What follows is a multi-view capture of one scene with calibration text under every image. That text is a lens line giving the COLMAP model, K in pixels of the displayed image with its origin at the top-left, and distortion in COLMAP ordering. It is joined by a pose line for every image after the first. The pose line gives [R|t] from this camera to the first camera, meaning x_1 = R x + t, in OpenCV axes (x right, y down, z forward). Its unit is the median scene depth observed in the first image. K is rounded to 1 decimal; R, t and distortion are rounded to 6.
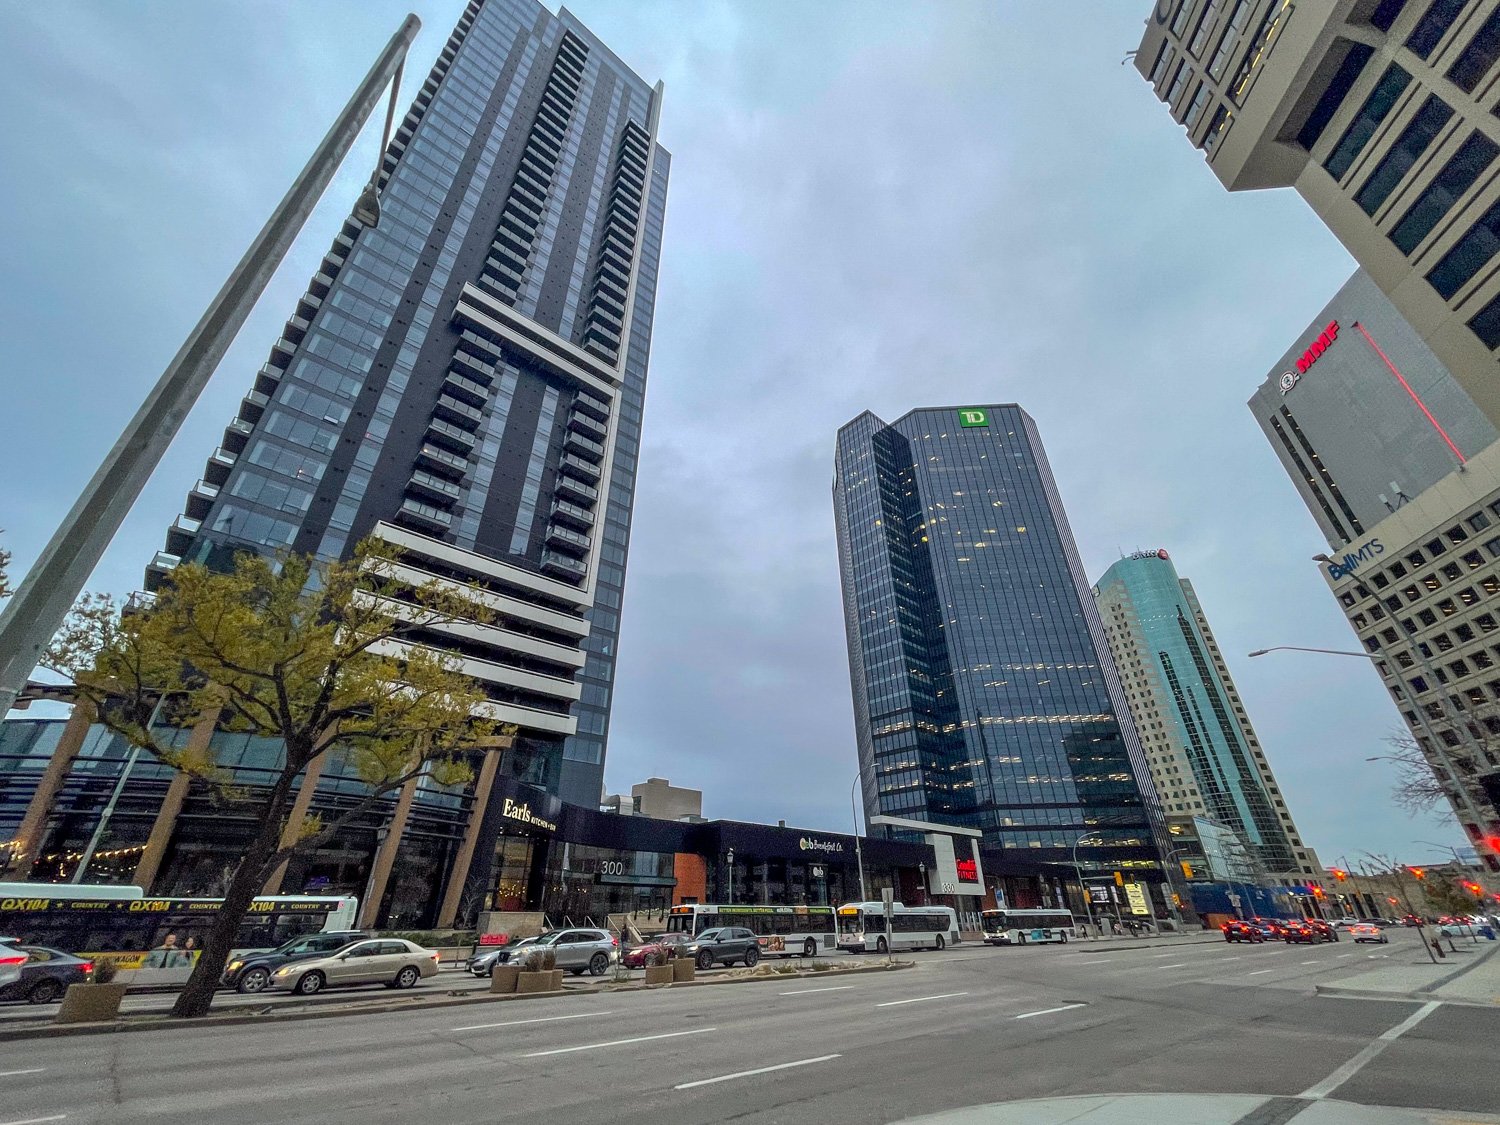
lens RADIAL K [[606.8, 0, 750.0], [0, 606.8, 562.5], [0, 0, 1]] dist [-0.007632, 0.000197]
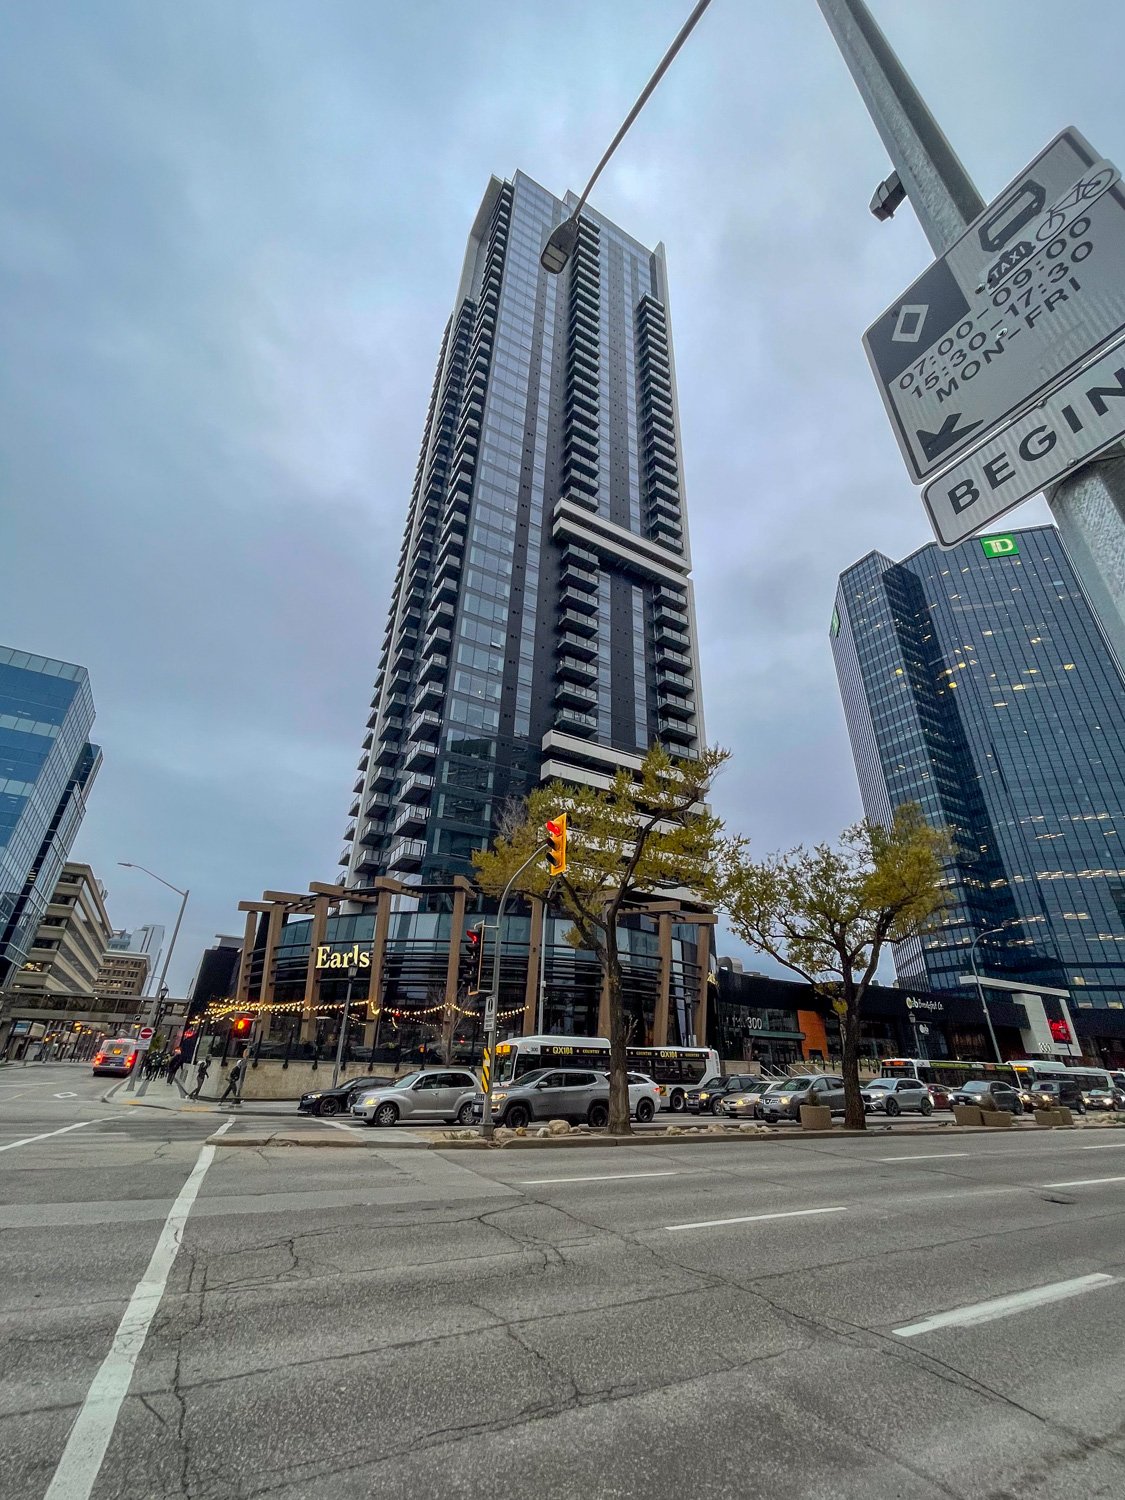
lens RADIAL K [[624.8, 0, 562.5], [0, 624.8, 750.0], [0, 0, 1]] dist [-0.009726, 0.000201]
pose [[0.981048, -0.056369, -0.185383, -0.154921], [0.068152, 0.995999, 0.057809, -0.041415], [0.181383, -0.069348, 0.980964, -0.074033]]
